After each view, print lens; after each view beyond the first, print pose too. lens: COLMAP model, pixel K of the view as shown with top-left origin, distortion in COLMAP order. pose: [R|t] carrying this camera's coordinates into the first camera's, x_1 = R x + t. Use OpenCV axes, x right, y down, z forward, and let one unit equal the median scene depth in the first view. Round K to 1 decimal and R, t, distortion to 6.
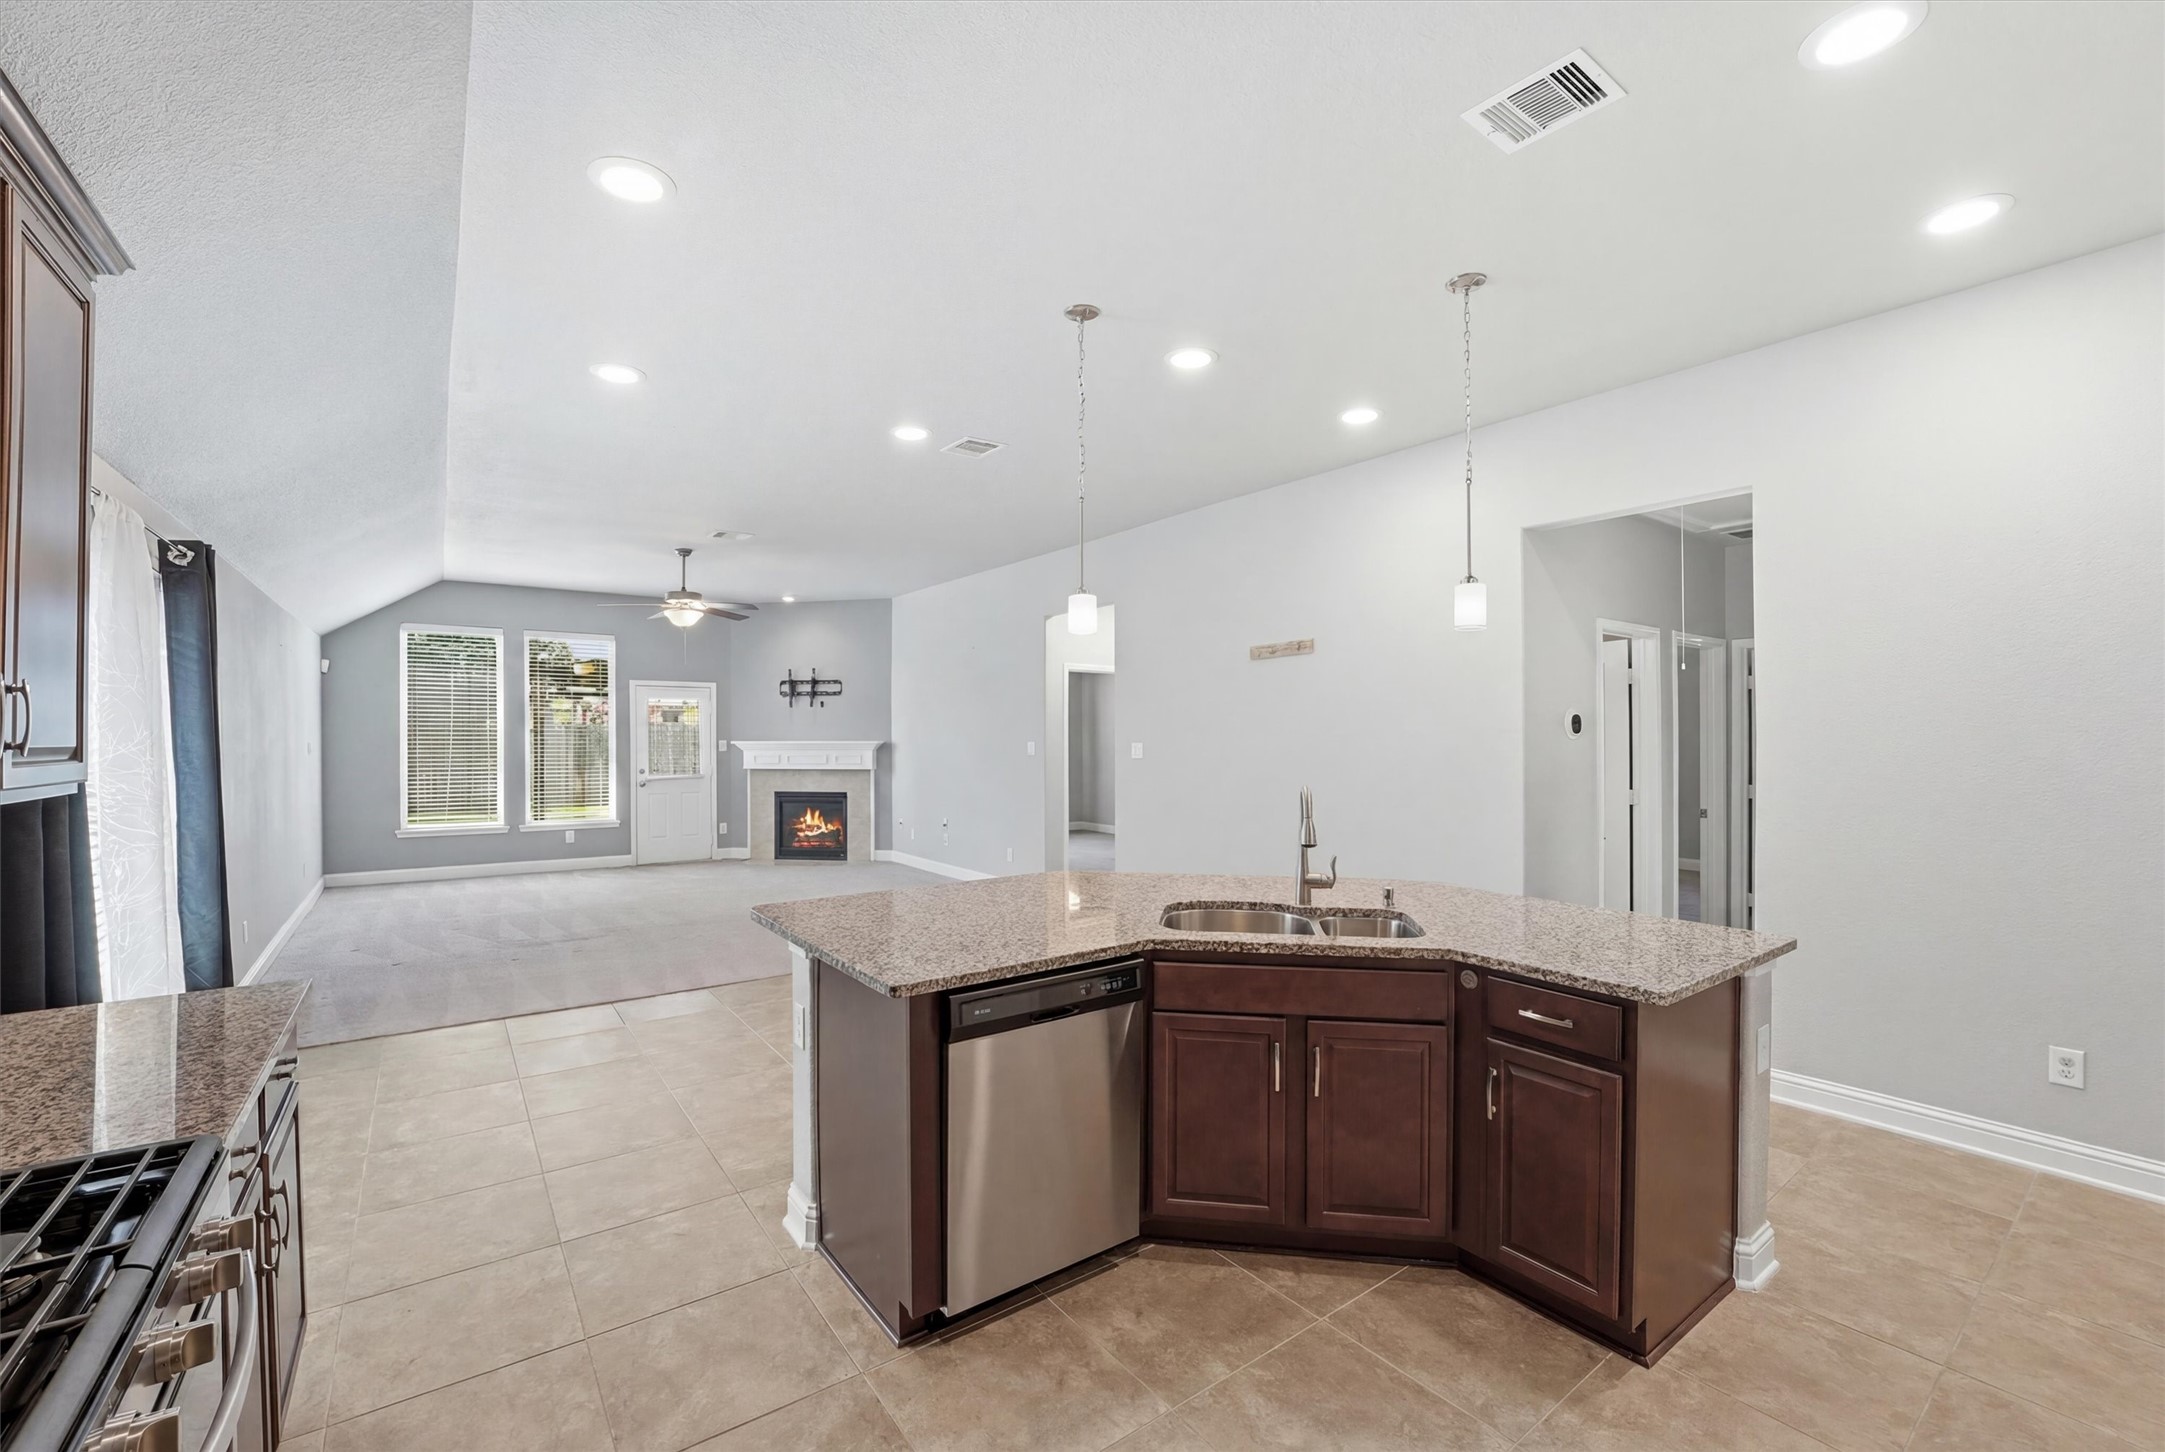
lens RADIAL K [[911.6, 0, 1077.4], [0, 911.6, 734.6], [0, 0, 1]] dist [-0.019127, 0.000458]
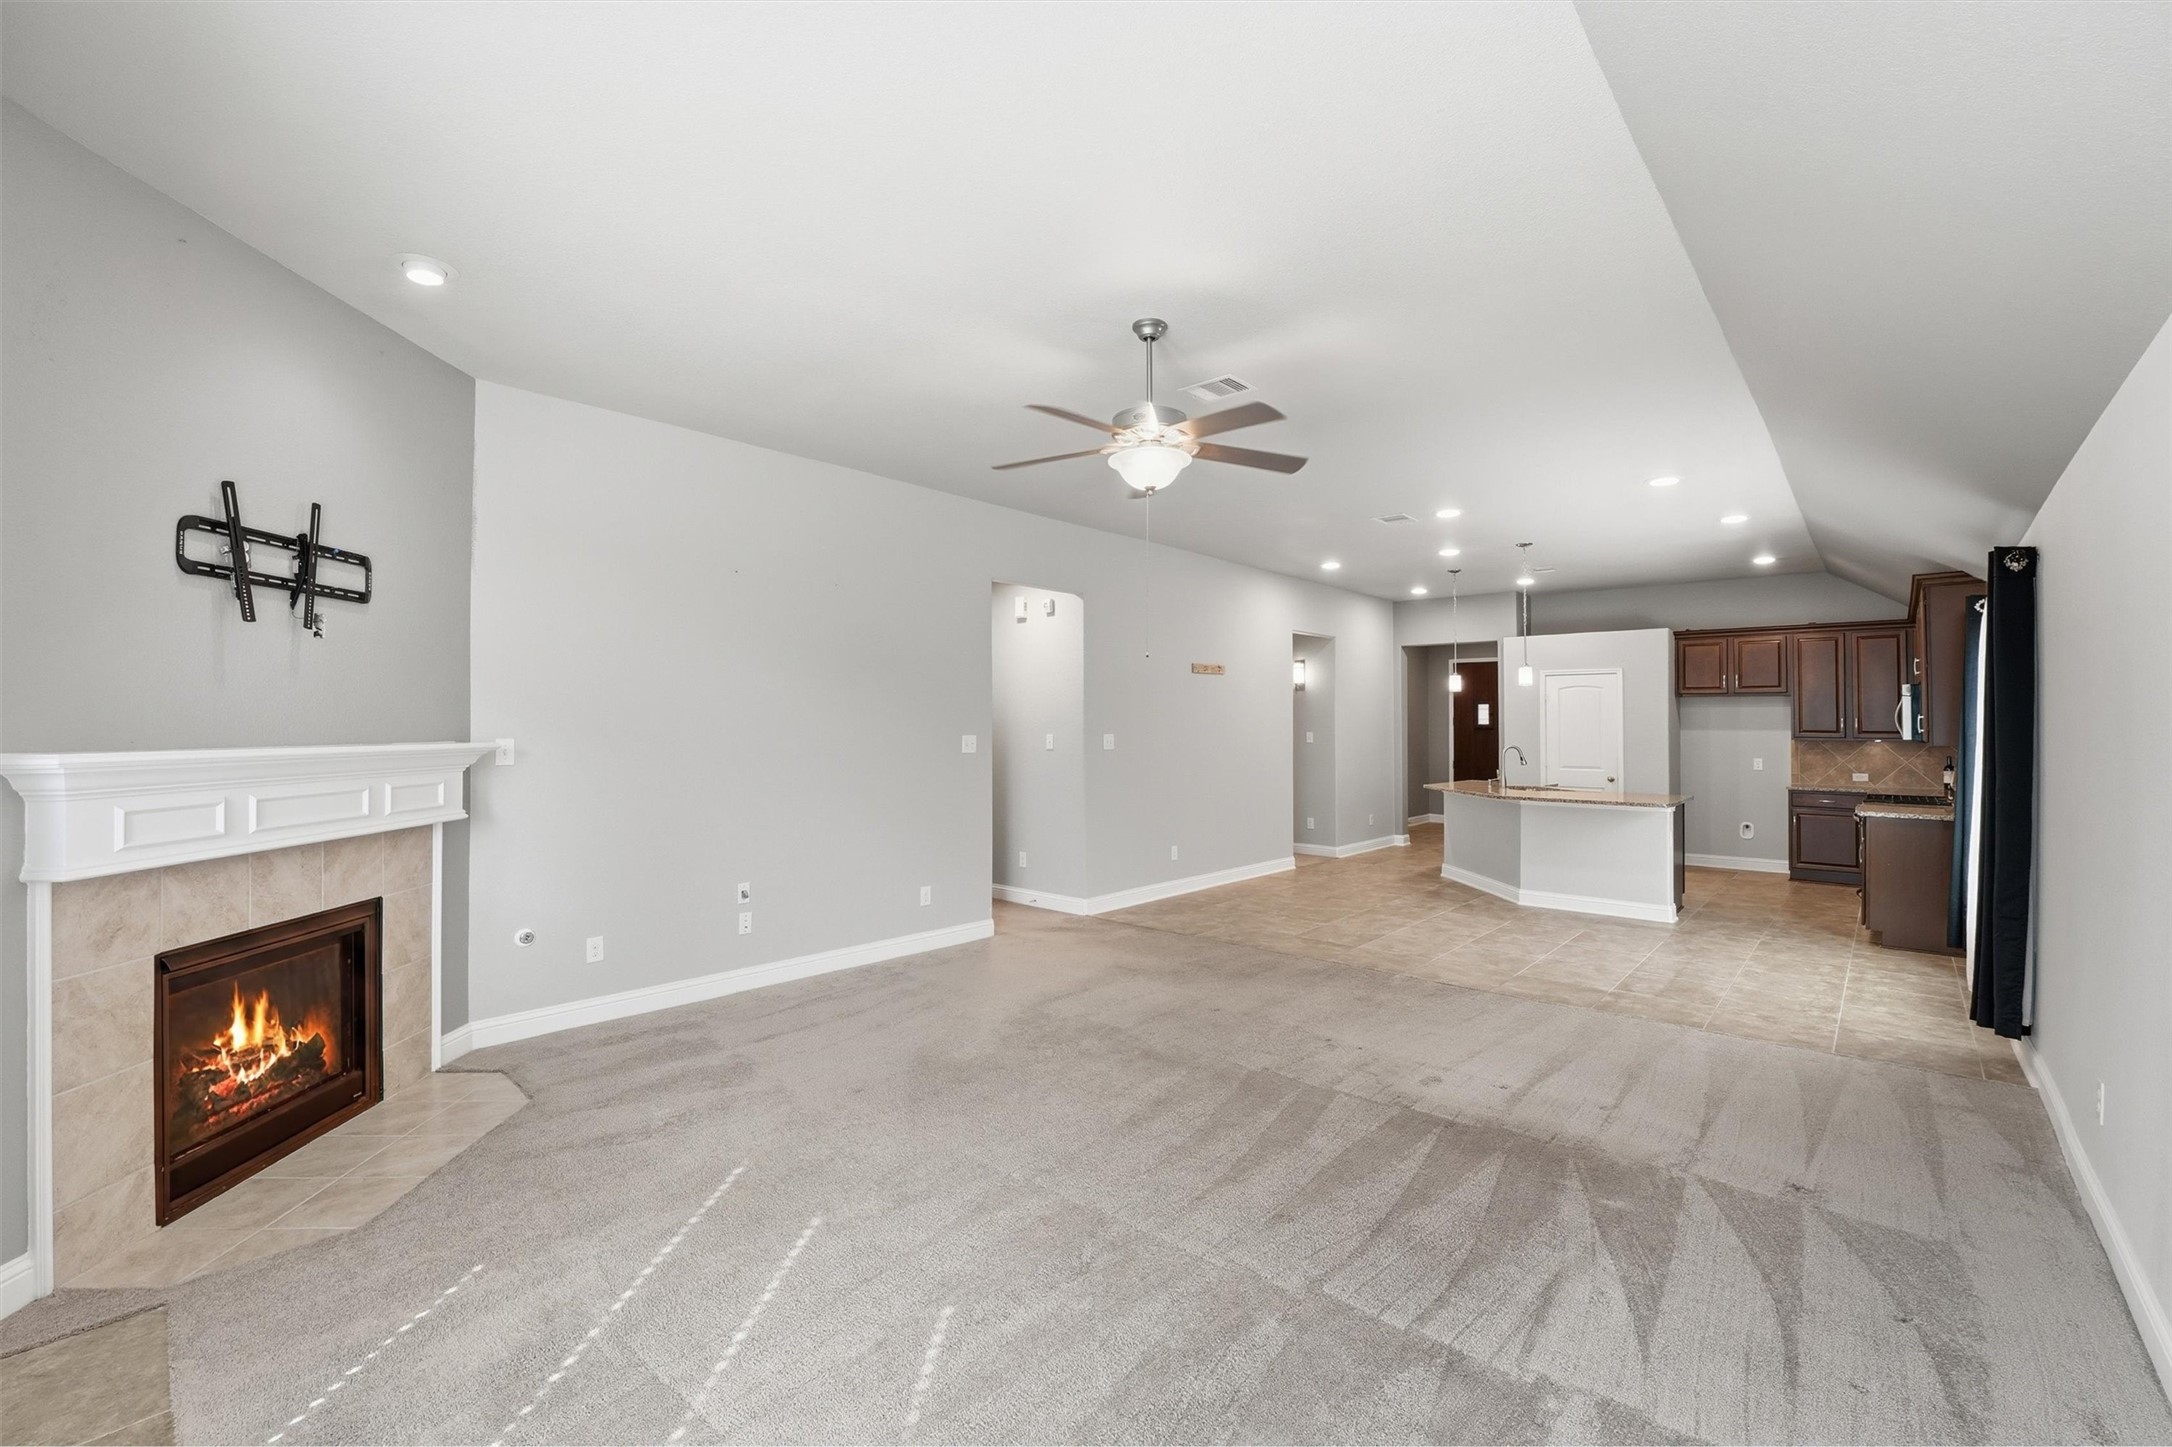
lens RADIAL K [[904.1, 0, 1094.6], [0, 904.1, 717.0], [0, 0, 1]] dist [-0.022184, 0.000067]
pose [[-0.200458, 0.013028, 0.979616, -0.633373], [-0.001345, 0.999907, -0.013573, 0.001172], [-0.979701, -0.004039, -0.200421, 0.817252]]
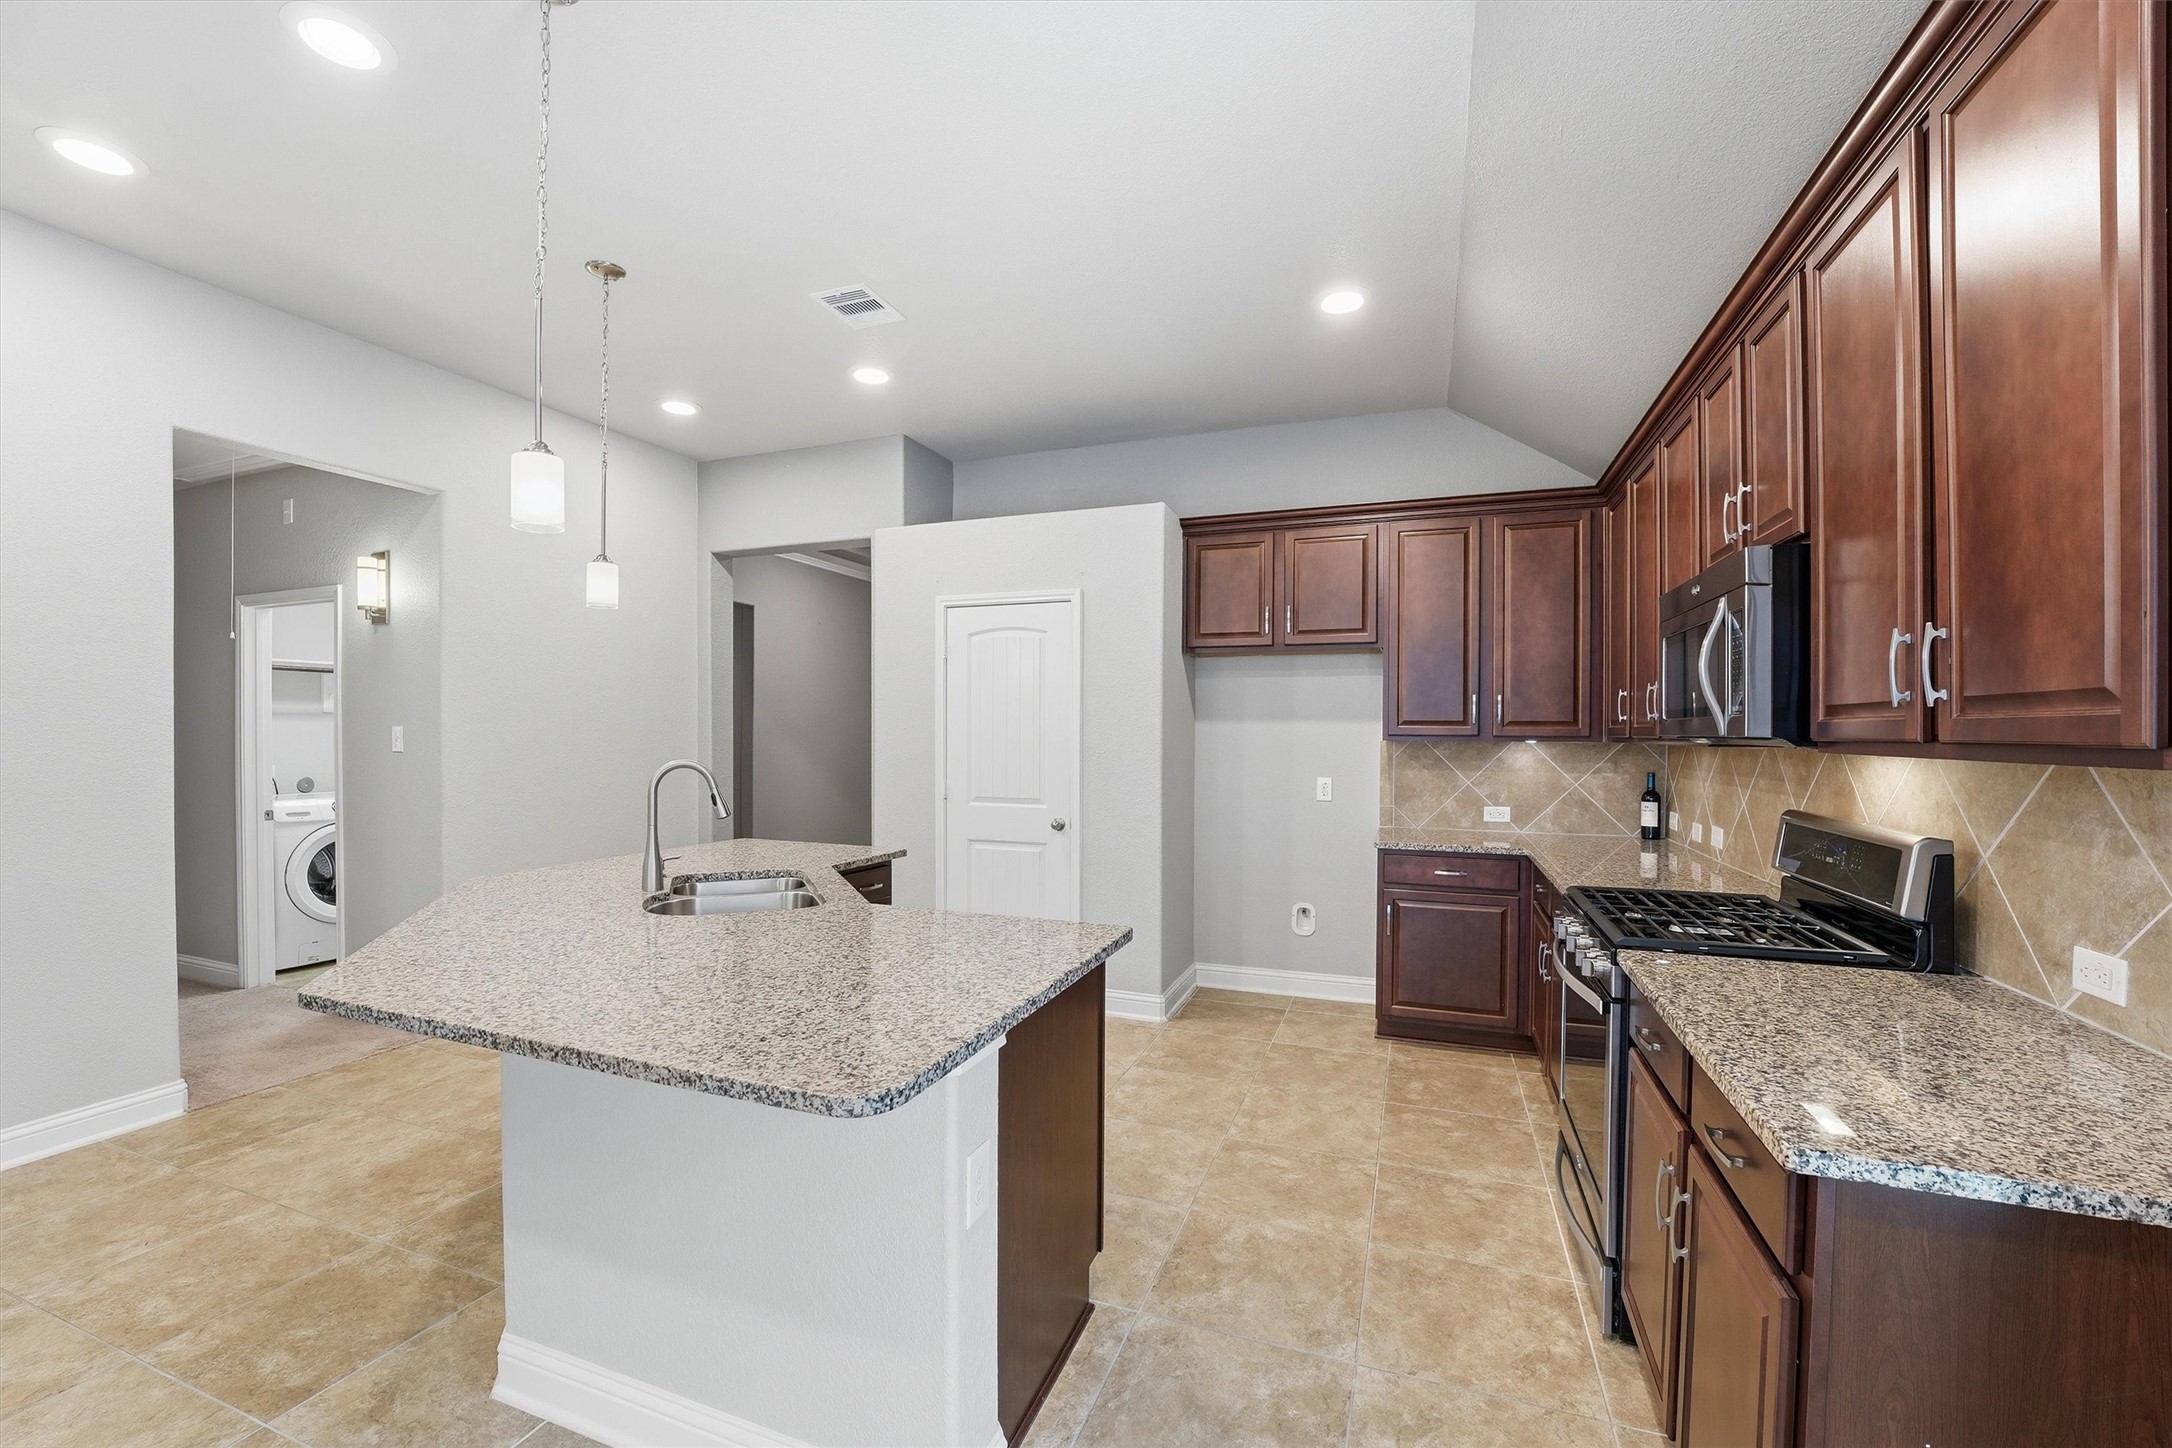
lens RADIAL K [[884.8, 0, 1080.9], [0, 884.8, 734.9], [0, 0, 1]] dist [-0.017220, 0.000852]
pose [[-0.530002, -0.003450, 0.847990, -0.212041], [-0.001111, 0.999994, 0.003374, 0.006482], [-0.847996, 0.000846, -0.530002, 0.338553]]
